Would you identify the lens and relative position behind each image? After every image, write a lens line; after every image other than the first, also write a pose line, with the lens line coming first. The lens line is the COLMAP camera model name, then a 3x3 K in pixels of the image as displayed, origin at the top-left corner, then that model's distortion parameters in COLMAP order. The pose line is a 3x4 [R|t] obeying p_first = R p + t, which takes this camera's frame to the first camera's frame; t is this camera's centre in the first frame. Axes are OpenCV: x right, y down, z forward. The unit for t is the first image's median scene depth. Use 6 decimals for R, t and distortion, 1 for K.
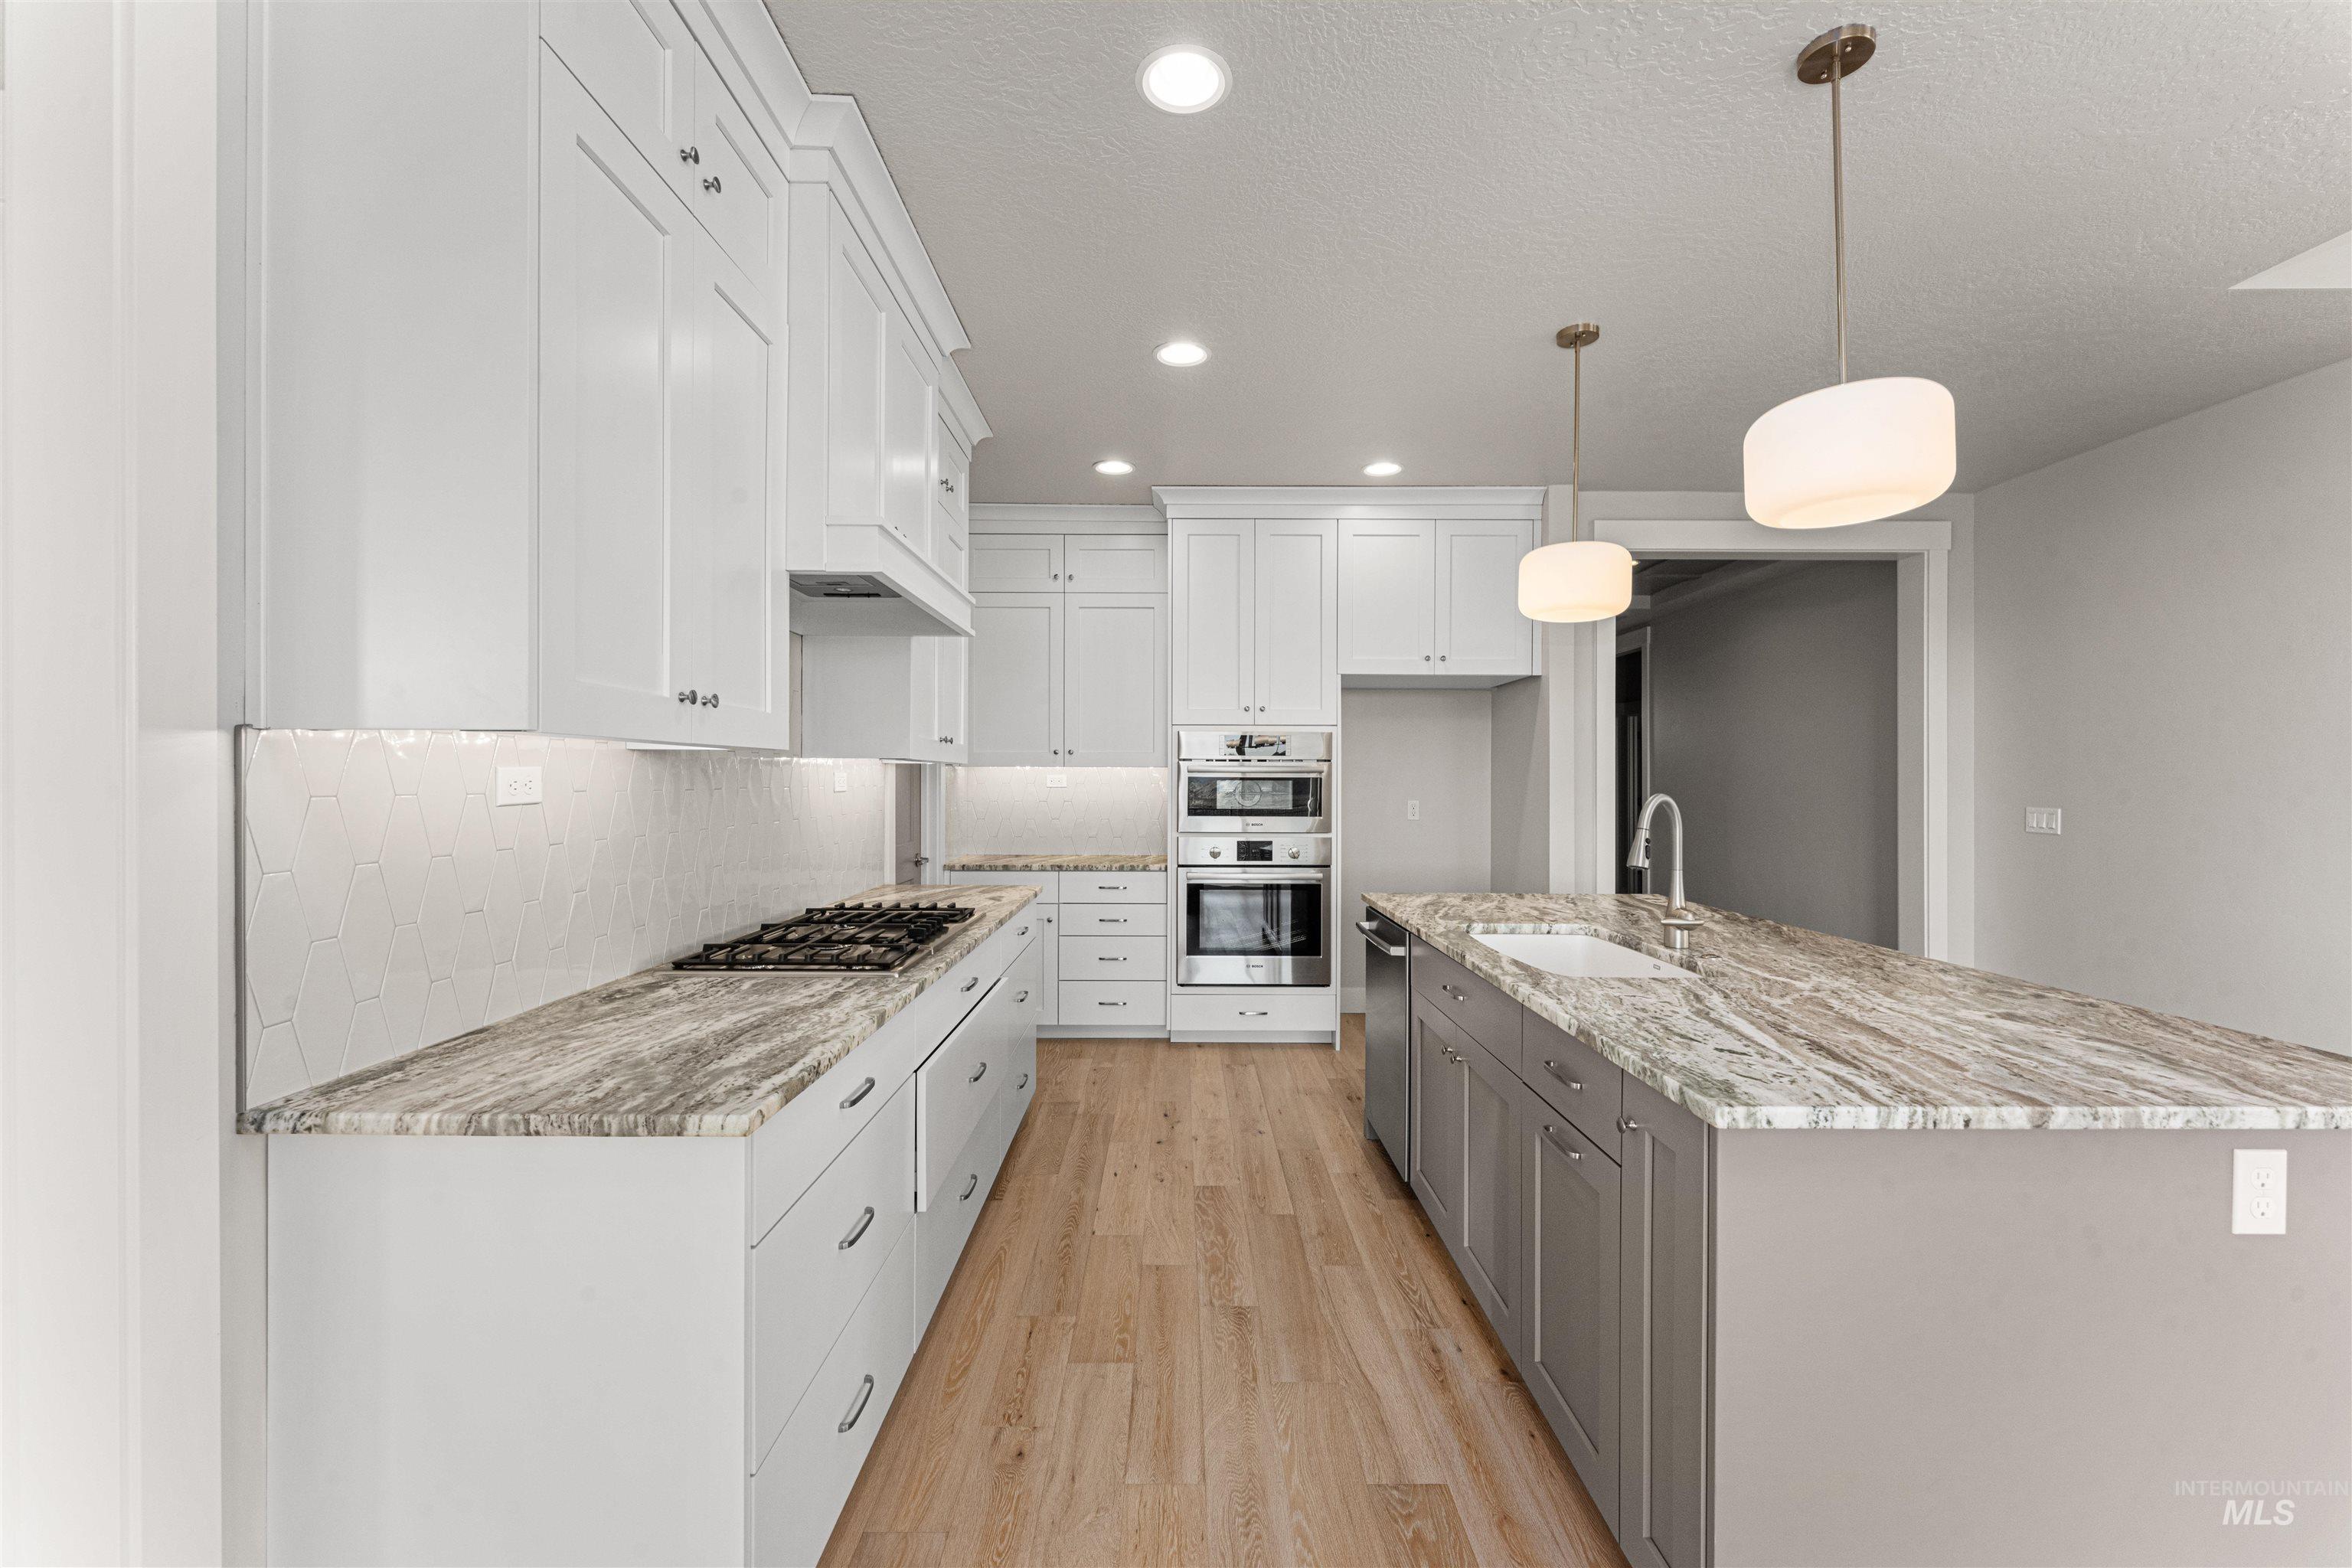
lens RADIAL K [[937.0, 0, 1177.0], [0, 937.0, 778.7], [0, 0, 1]] dist [-0.000911, -0.000469]
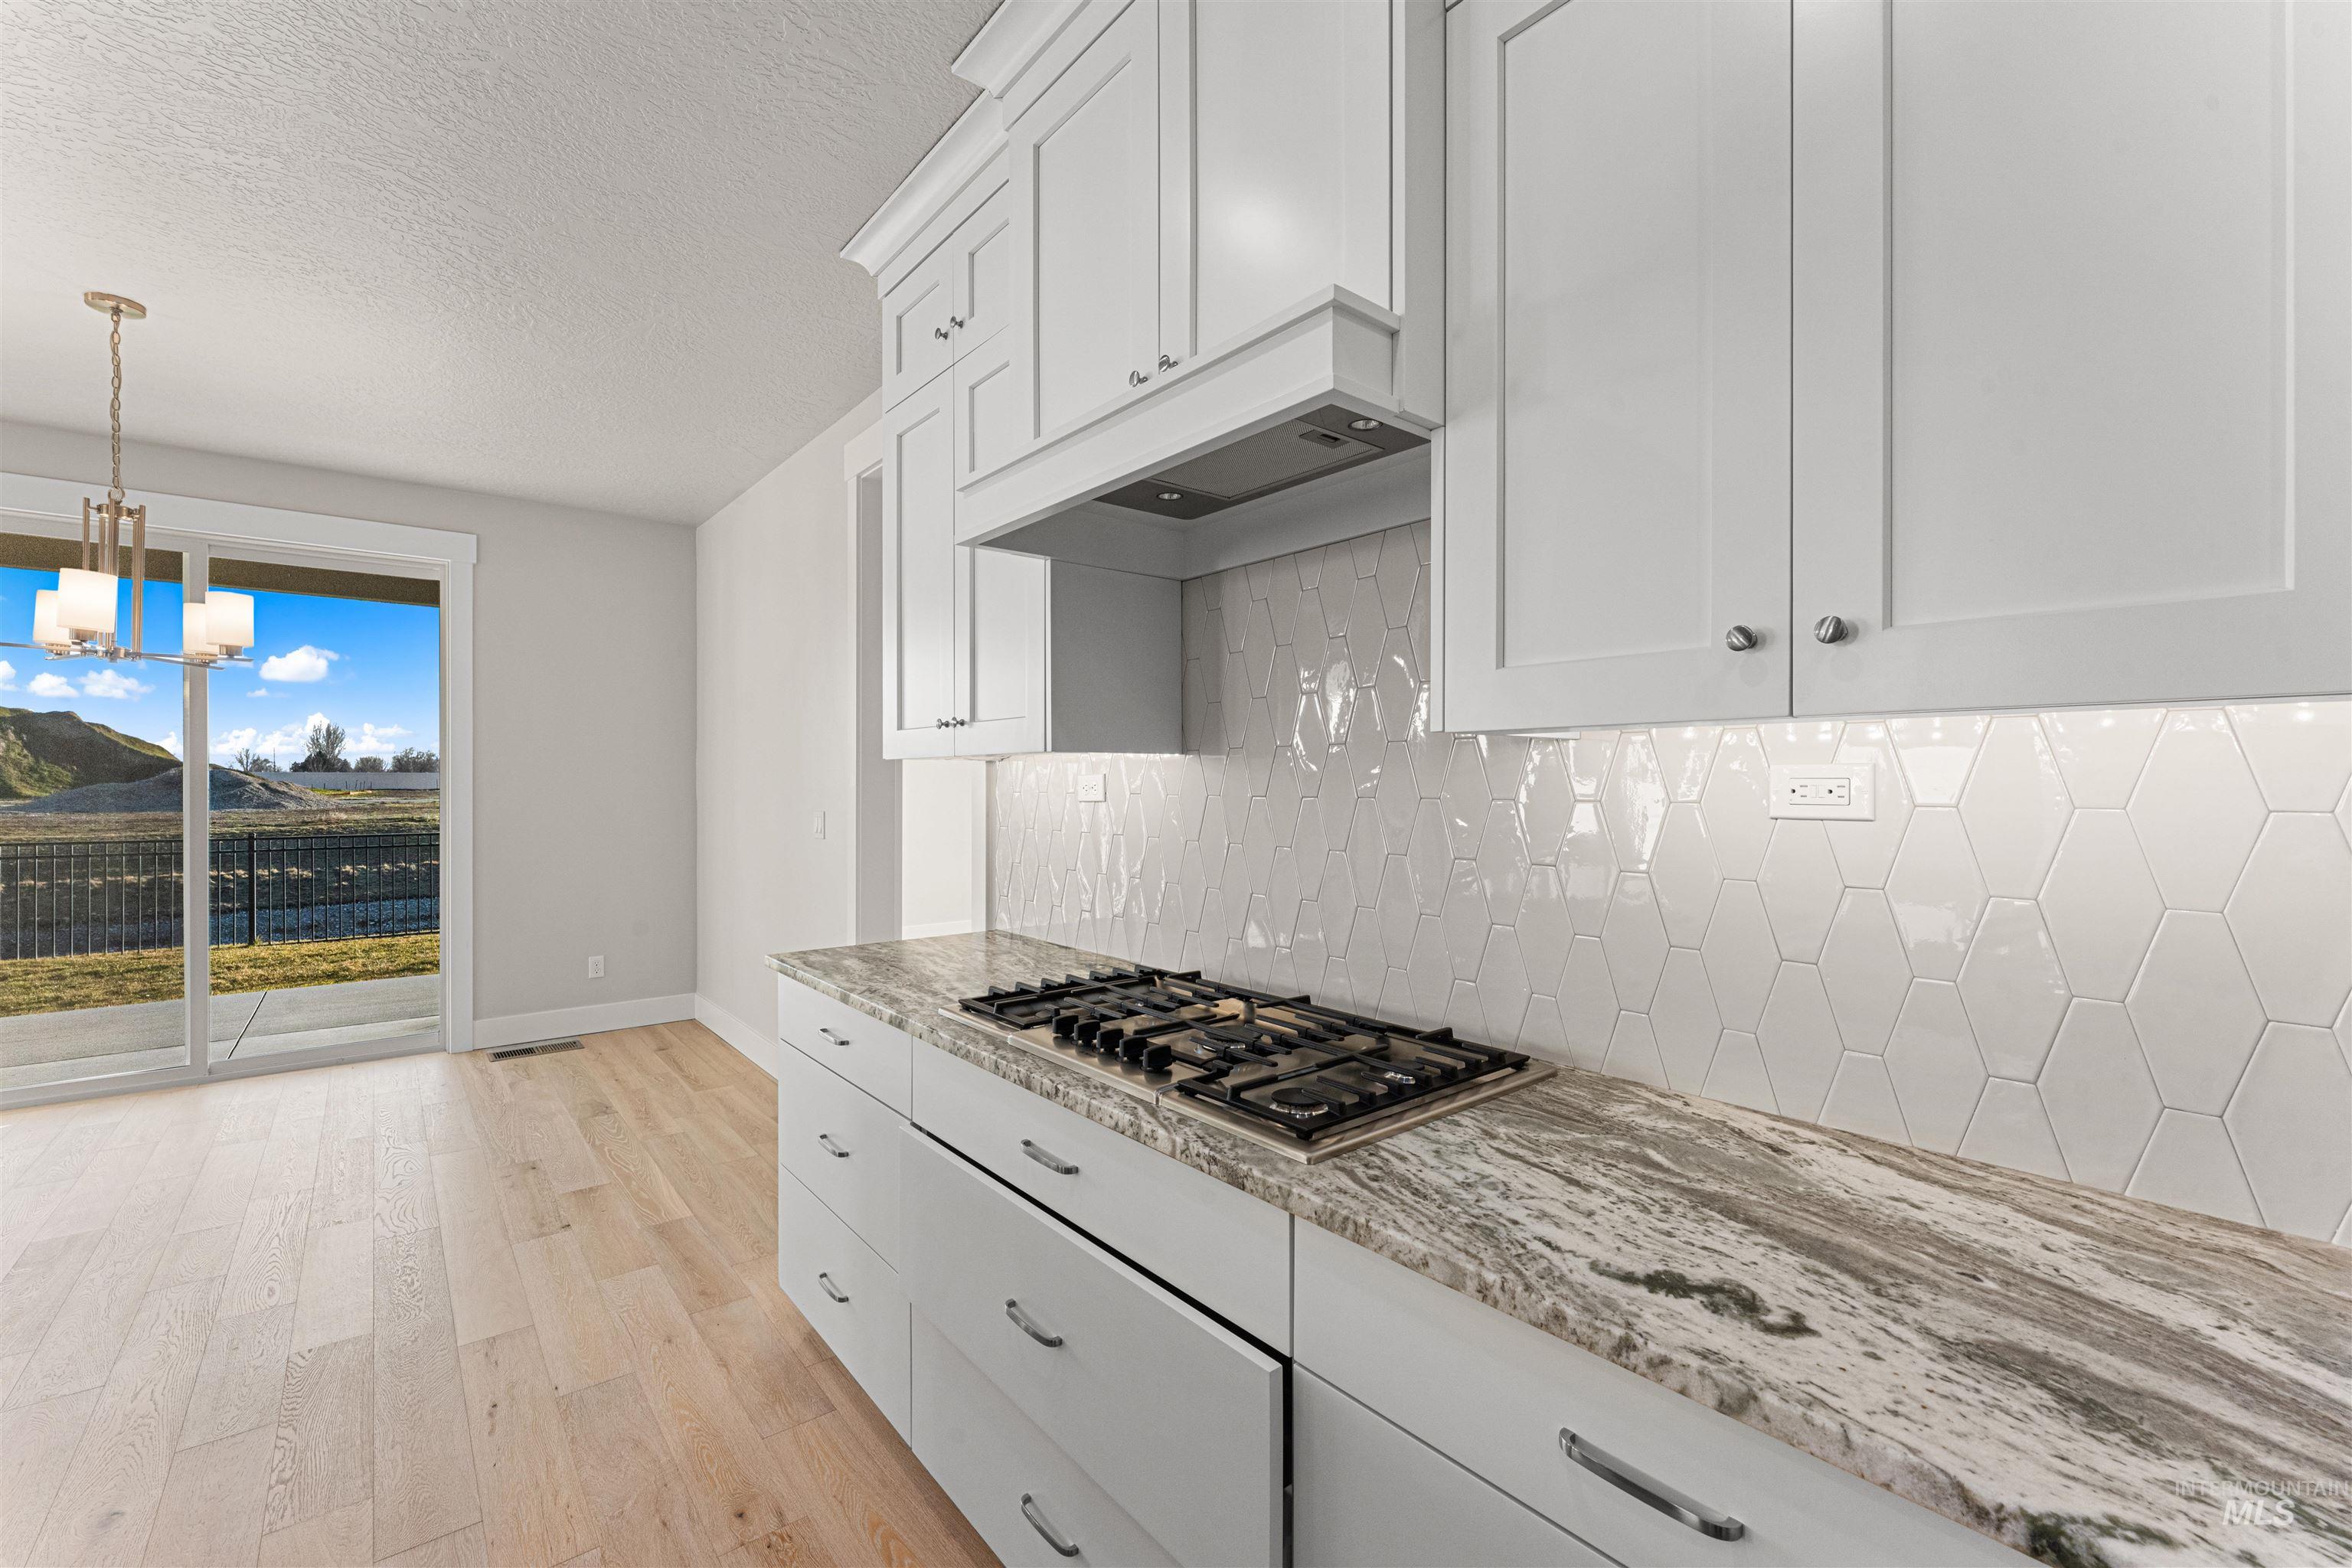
lens RADIAL K [[980.2, 0, 1170.3], [0, 980.2, 785.0], [0, 0, 1]] dist [0.001847, 0.000628]
pose [[-0.775542, -0.001843, -0.631294, 0.053637], [-0.001162, 0.999998, -0.001493, 0.003029], [0.631295, -0.000424, -0.775542, 0.941112]]
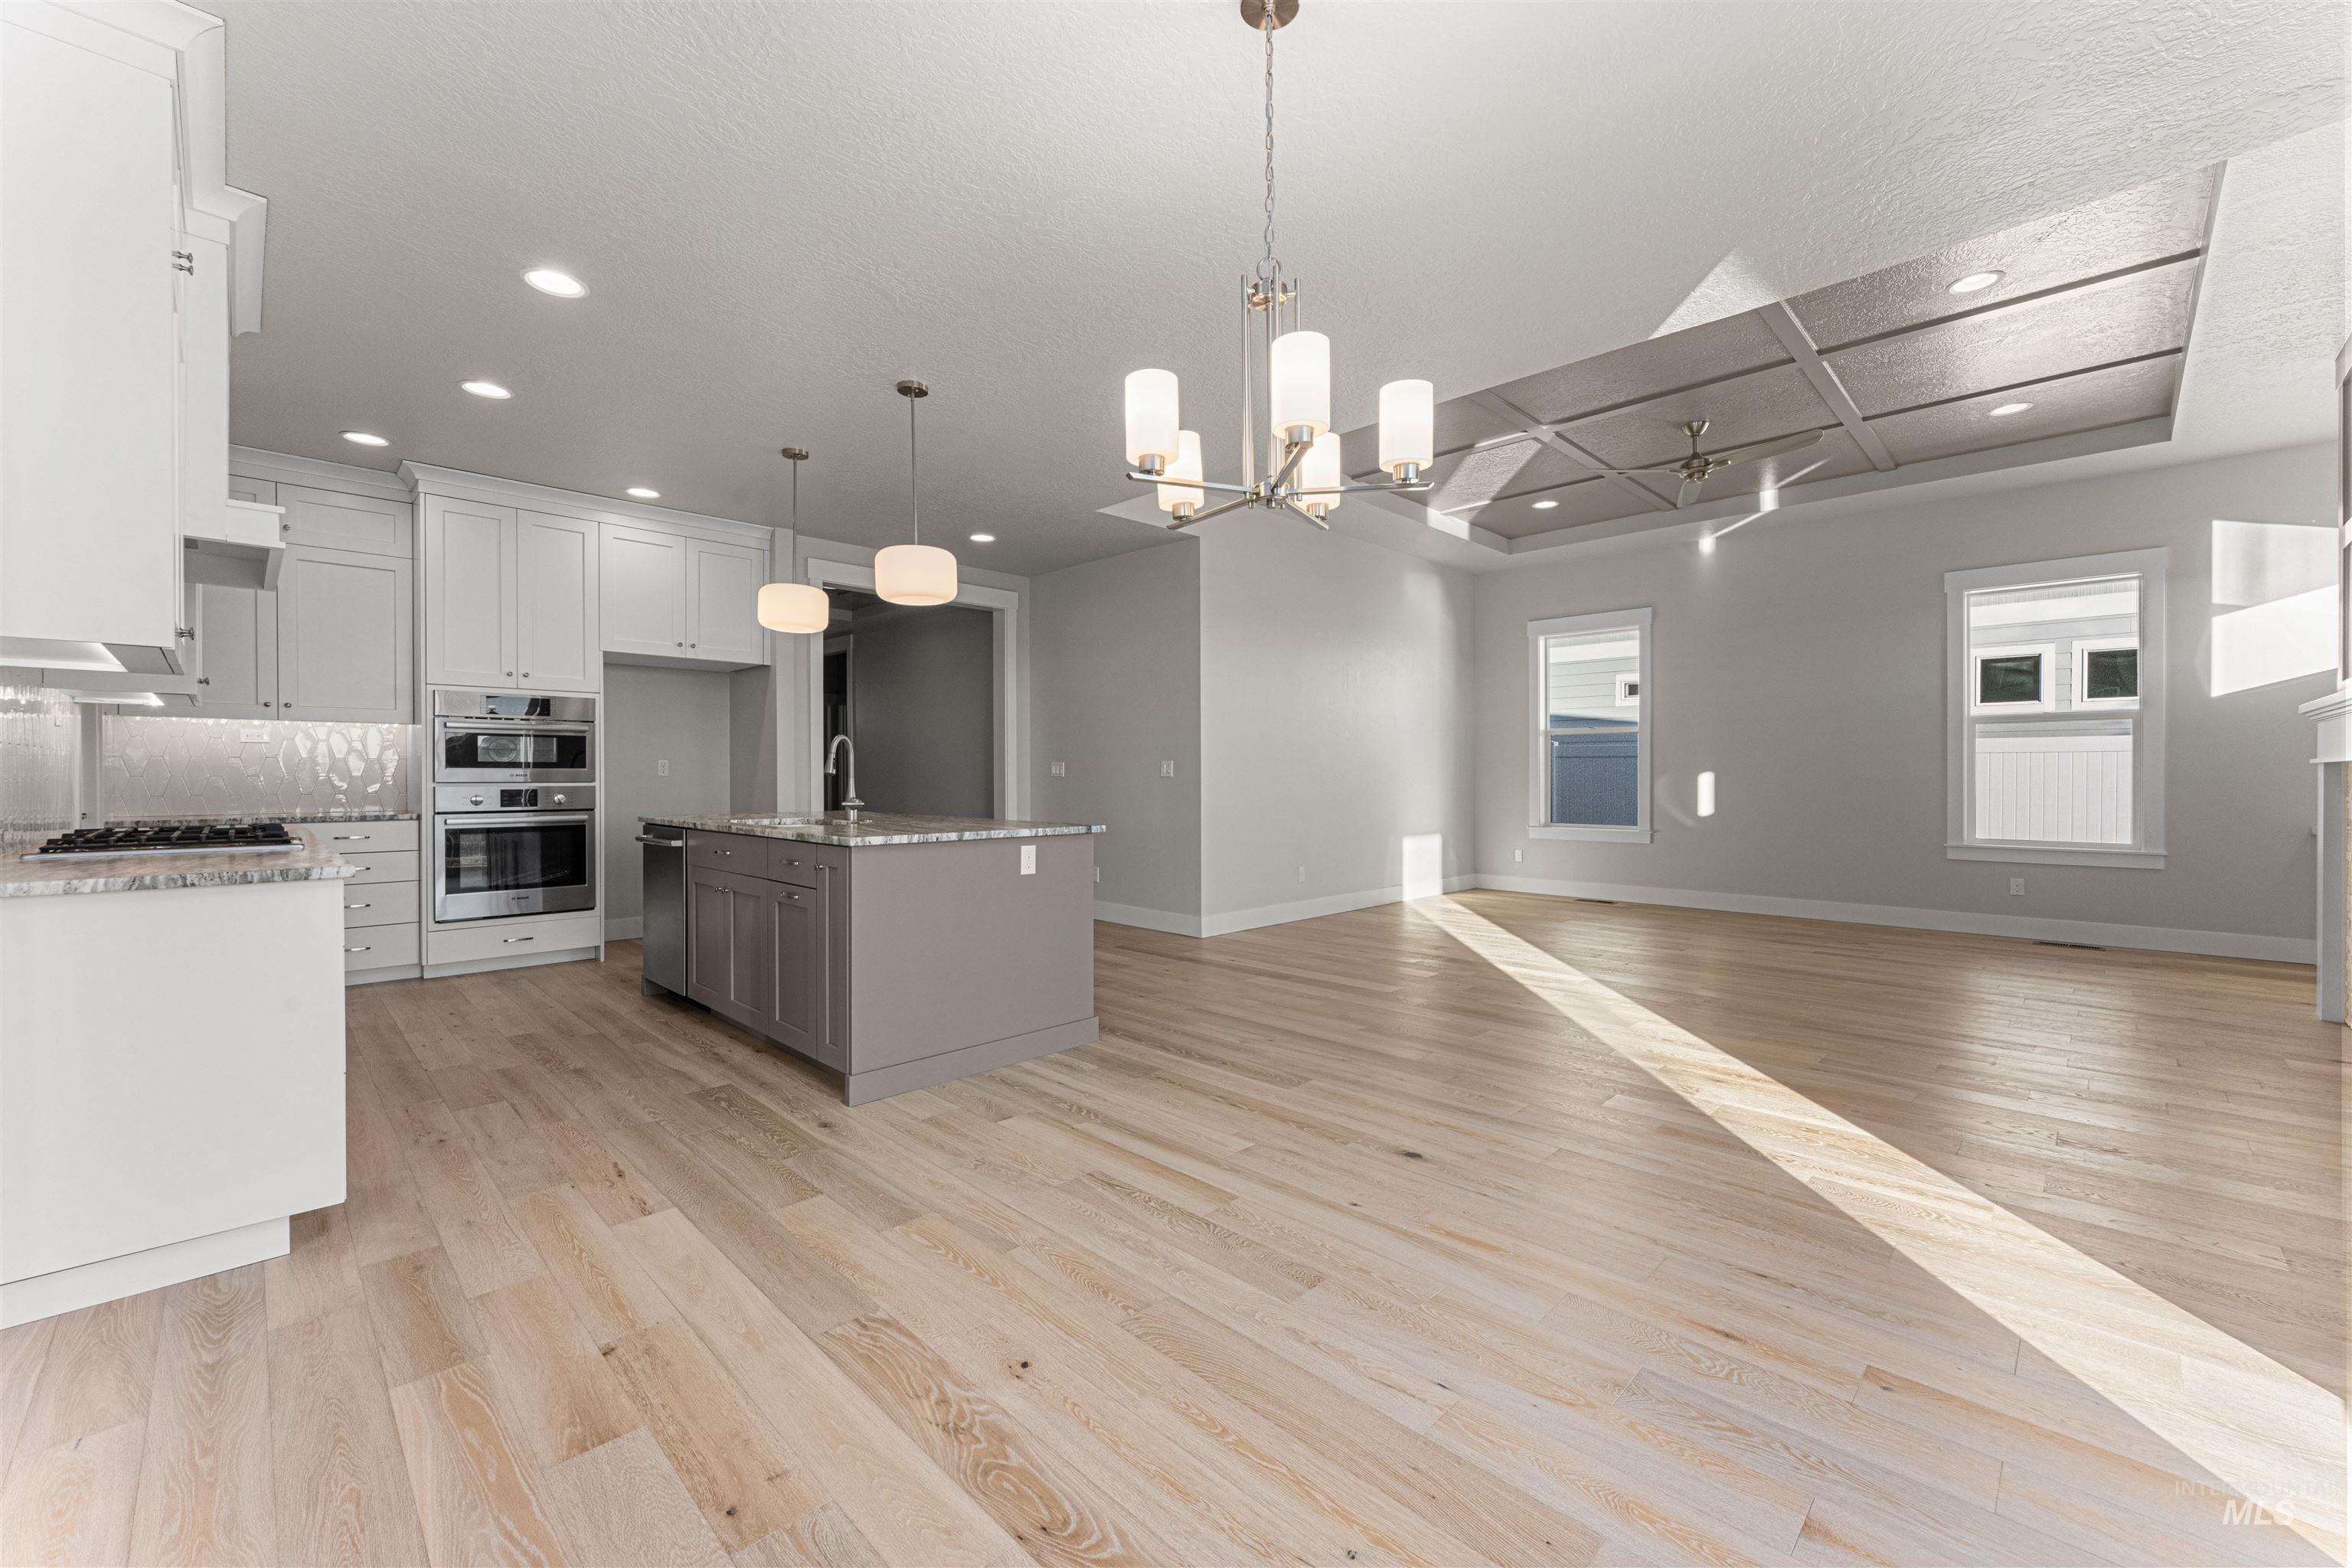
lens RADIAL K [[937.0, 0, 1177.0], [0, 937.0, 778.7], [0, 0, 1]] dist [-0.000911, -0.000469]
pose [[0.704805, -0.006609, 0.709370, -0.189199], [0.001304, 0.999967, 0.008020, 0.052067], [-0.709400, -0.004727, 0.704790, -0.444787]]
